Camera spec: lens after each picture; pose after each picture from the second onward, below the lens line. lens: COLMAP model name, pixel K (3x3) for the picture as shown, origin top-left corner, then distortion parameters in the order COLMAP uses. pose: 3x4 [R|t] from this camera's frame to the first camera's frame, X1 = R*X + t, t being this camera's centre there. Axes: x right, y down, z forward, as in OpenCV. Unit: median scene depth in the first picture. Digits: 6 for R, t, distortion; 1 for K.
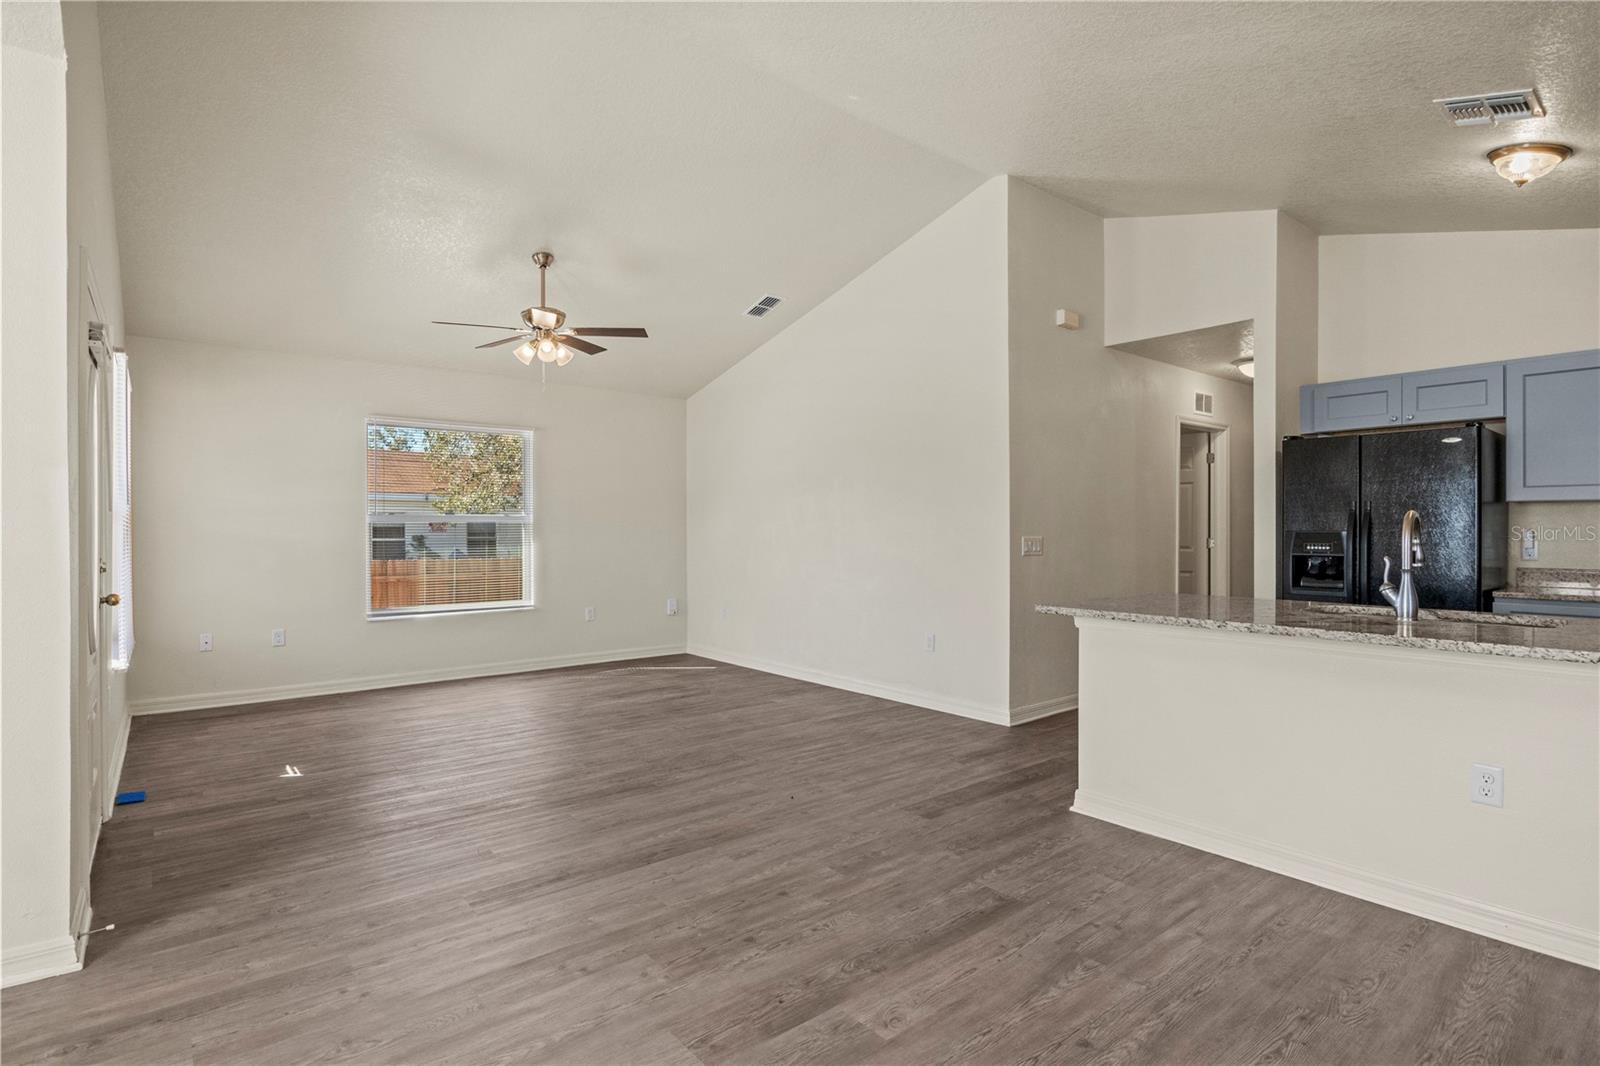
lens RADIAL K [[799.2, 0, 807.6], [0, 799.2, 527.1], [0, 0, 1]] dist [-0.010702, 0.002349]
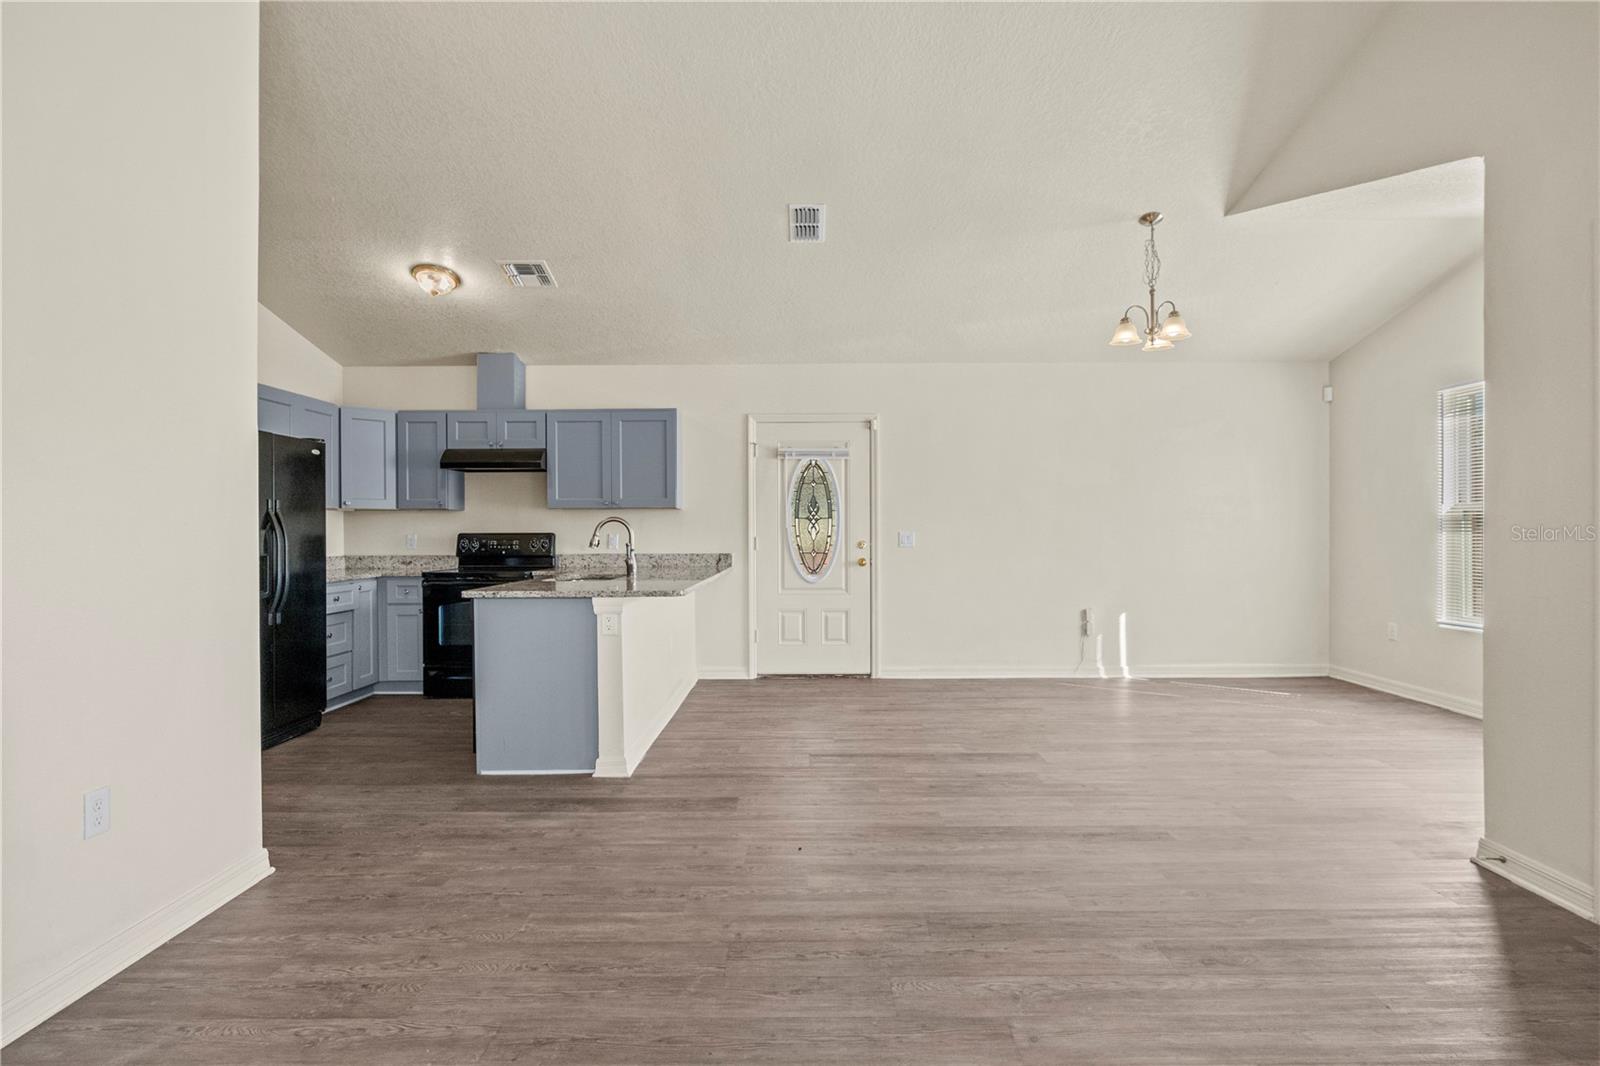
lens RADIAL K [[799.2, 0, 804.5], [0, 799.2, 529.1], [0, 0, 1]] dist [-0.010702, 0.002349]
pose [[-0.773813, 0.005167, 0.633392, -0.497739], [0.002286, 0.999983, -0.005364, 0.012220], [-0.633409, -0.002703, -0.773812, 1.490401]]
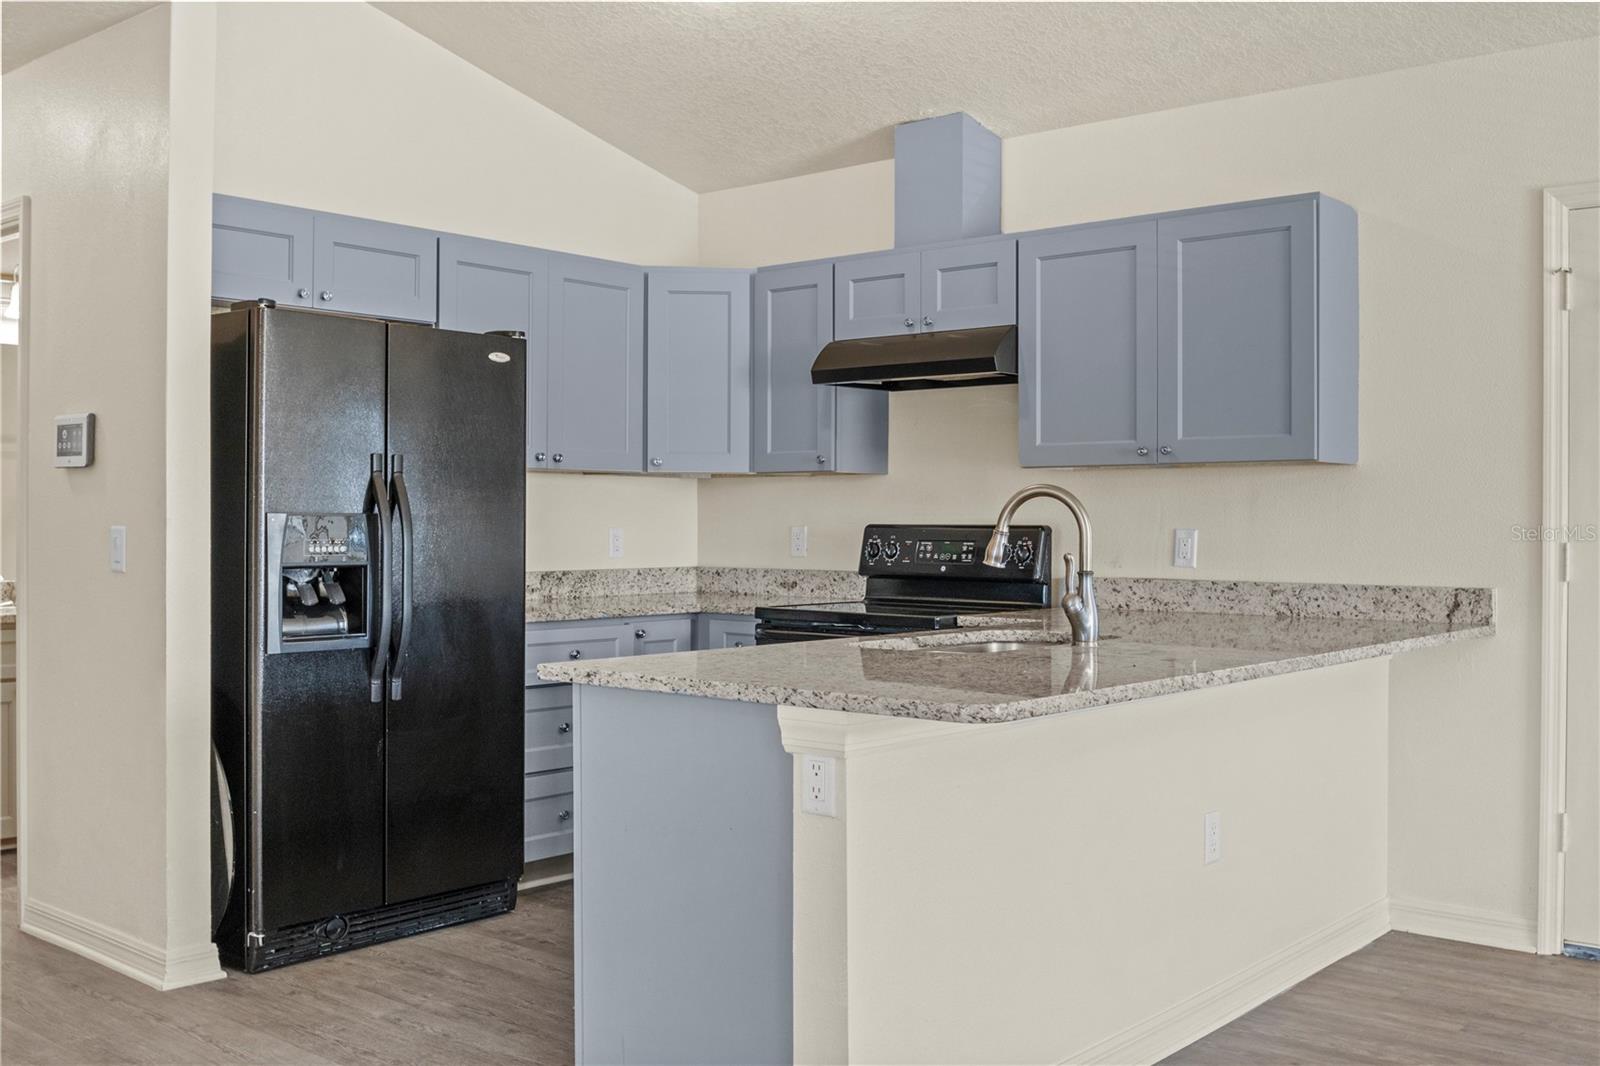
lens RADIAL K [[1569.2, 0, 805.5], [0, 1569.2, 524.5], [0, 0, 1]] dist [-0.044093, 0.000000]
pose [[-0.181364, -0.002448, 0.983413, -0.359443], [-0.008395, 0.999964, 0.000941, 0.009613], [-0.983380, -0.008086, -0.181378, 1.014014]]
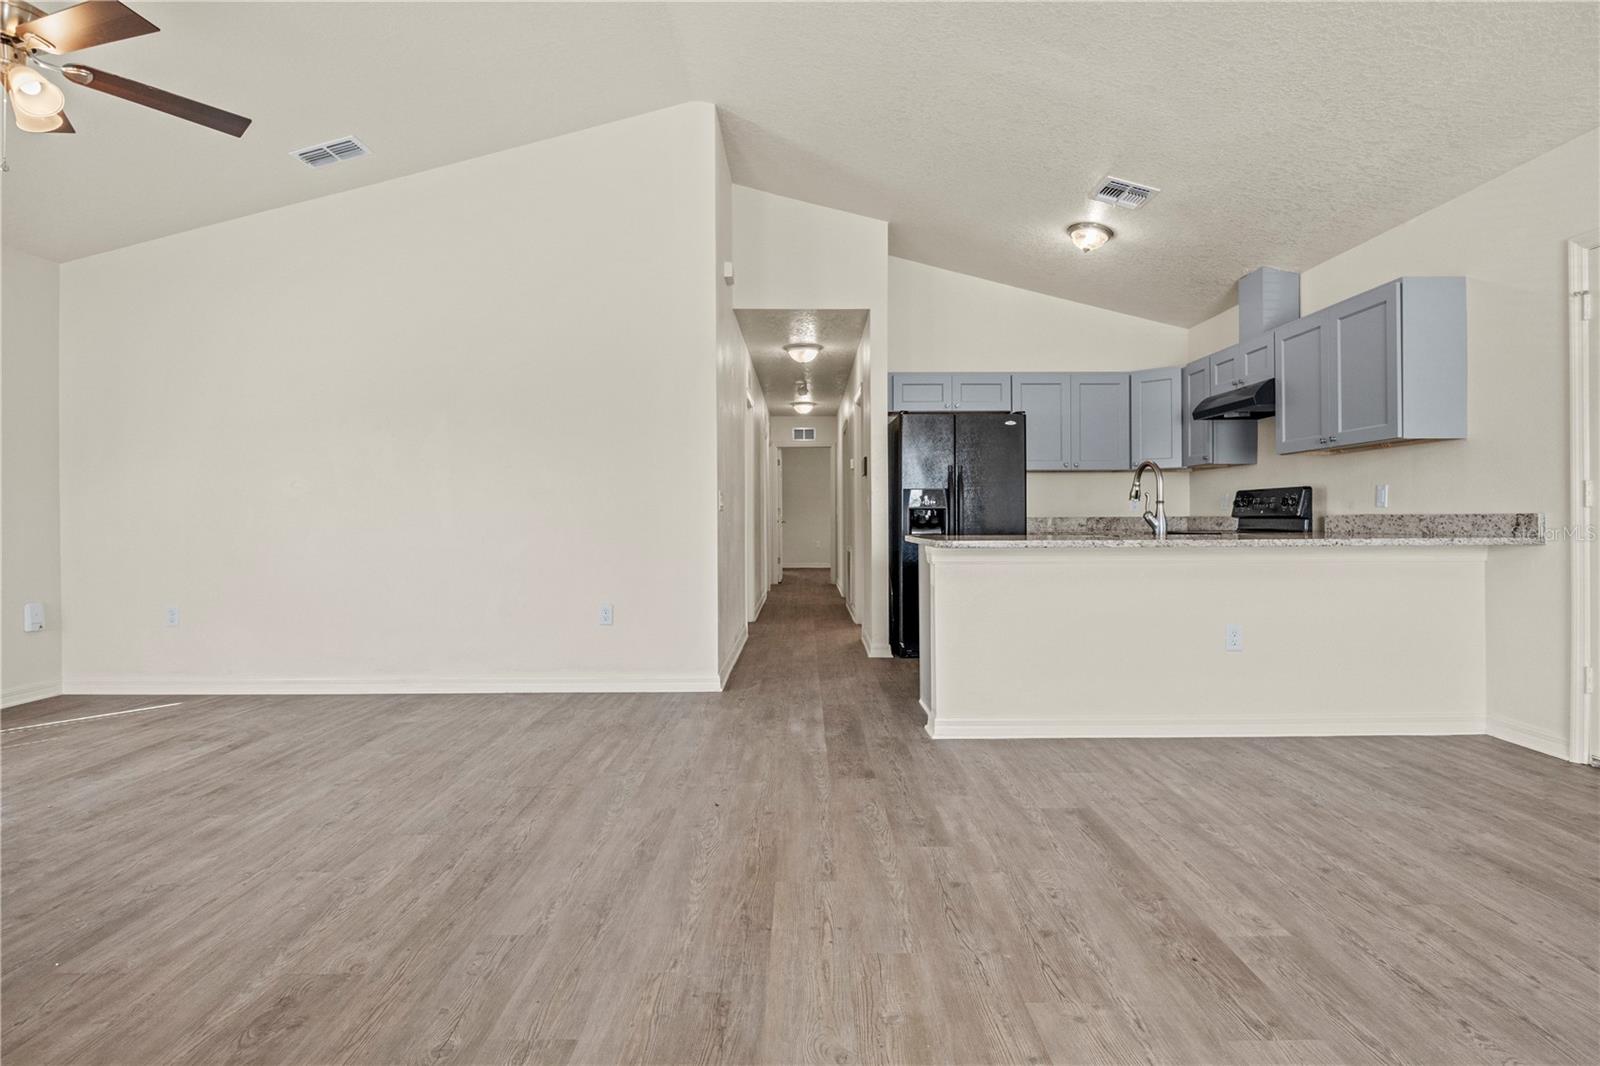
lens RADIAL K [[799.2, 0, 806.3], [0, 799.2, 519.7], [0, 0, 1]] dist [-0.010702, 0.002349]
pose [[0.632253, -0.004092, 0.774751, -0.512833], [0.001333, 0.999990, 0.004193, 0.054260], [-0.774761, -0.001618, 0.632252, 0.404251]]
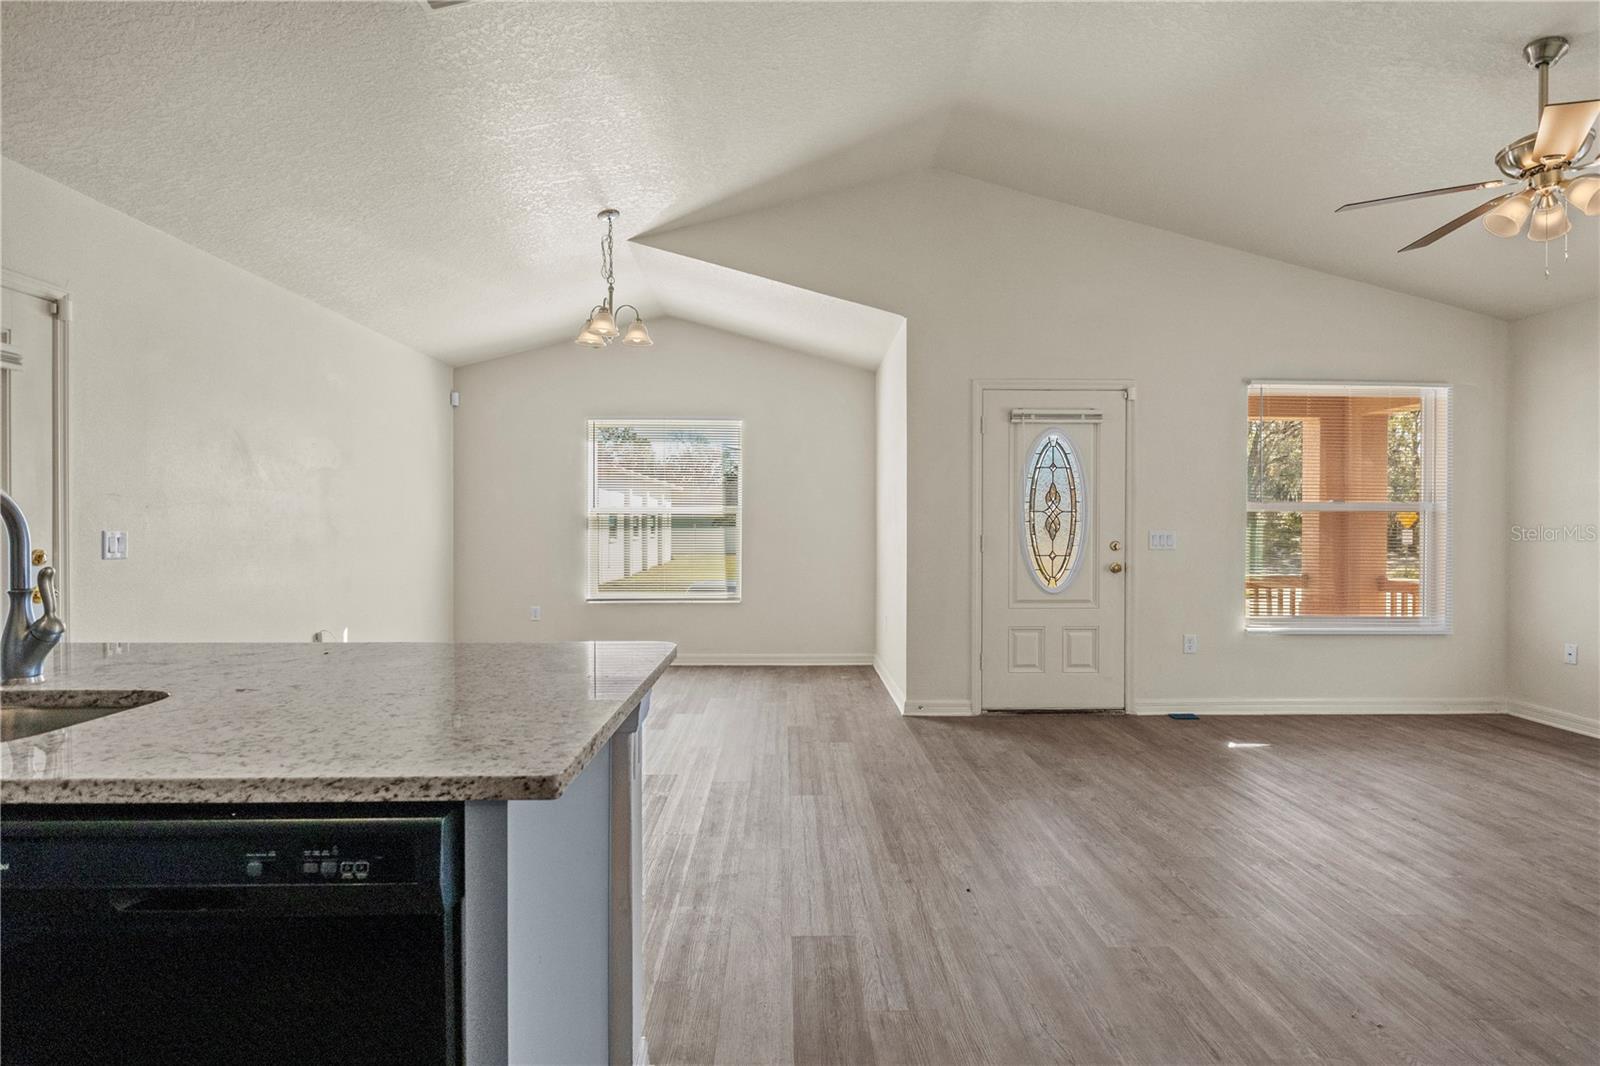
lens RADIAL K [[799.2, 0, 804.9], [0, 799.2, 522.9], [0, 0, 1]] dist [-0.010702, 0.002349]
pose [[-0.610562, -0.001860, -0.791966, 0.587887], [0.002684, 0.999987, -0.004417, 0.007988], [0.791964, -0.004823, -0.610549, 1.206453]]
